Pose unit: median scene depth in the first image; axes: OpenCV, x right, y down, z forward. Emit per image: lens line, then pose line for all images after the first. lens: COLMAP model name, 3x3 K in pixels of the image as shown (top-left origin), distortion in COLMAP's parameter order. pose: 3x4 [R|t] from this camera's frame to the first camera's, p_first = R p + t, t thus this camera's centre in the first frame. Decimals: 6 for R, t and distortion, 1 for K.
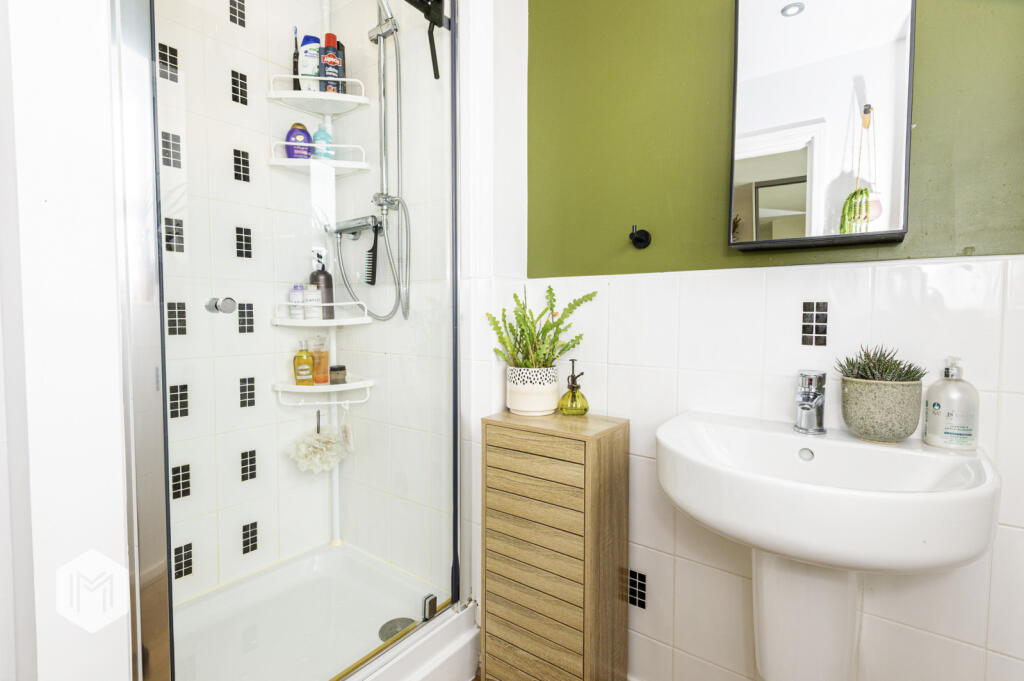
lens RADIAL K [[471.6, 0, 520.2], [0, 471.6, 339.3], [0, 0, 1]] dist [0.038136, -0.024539]
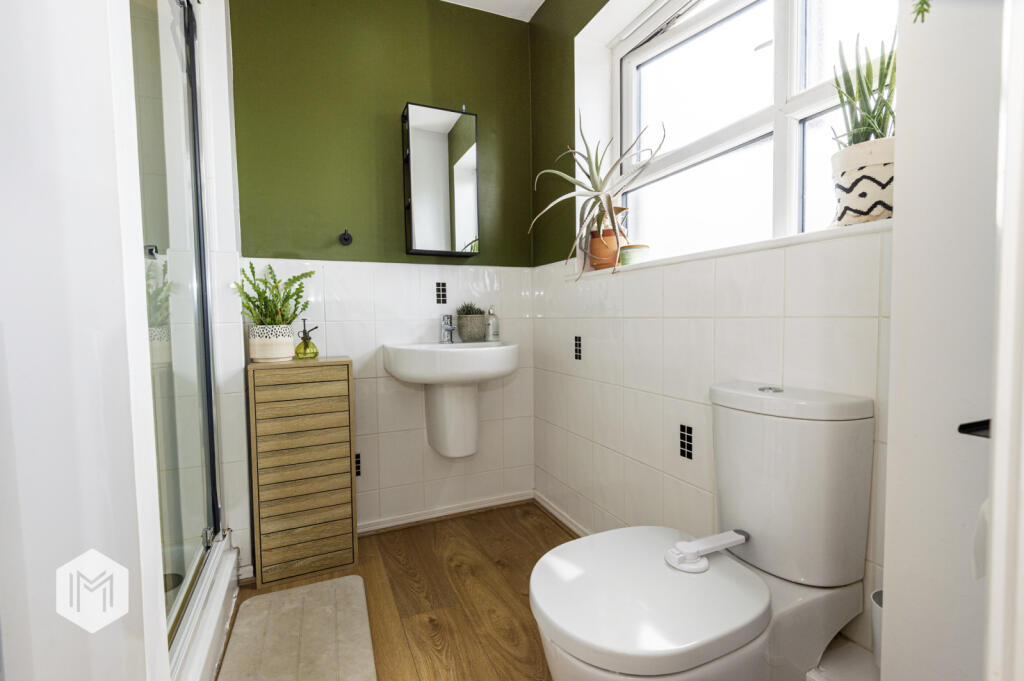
lens RADIAL K [[471.6, 0, 520.2], [0, 471.6, 339.3], [0, 0, 1]] dist [0.038136, -0.024539]
pose [[0.489043, -0.055071, 0.870520, -0.812764], [0.063612, 0.997599, 0.027374, 0.107173], [-0.869937, 0.041988, 0.491372, -0.239050]]
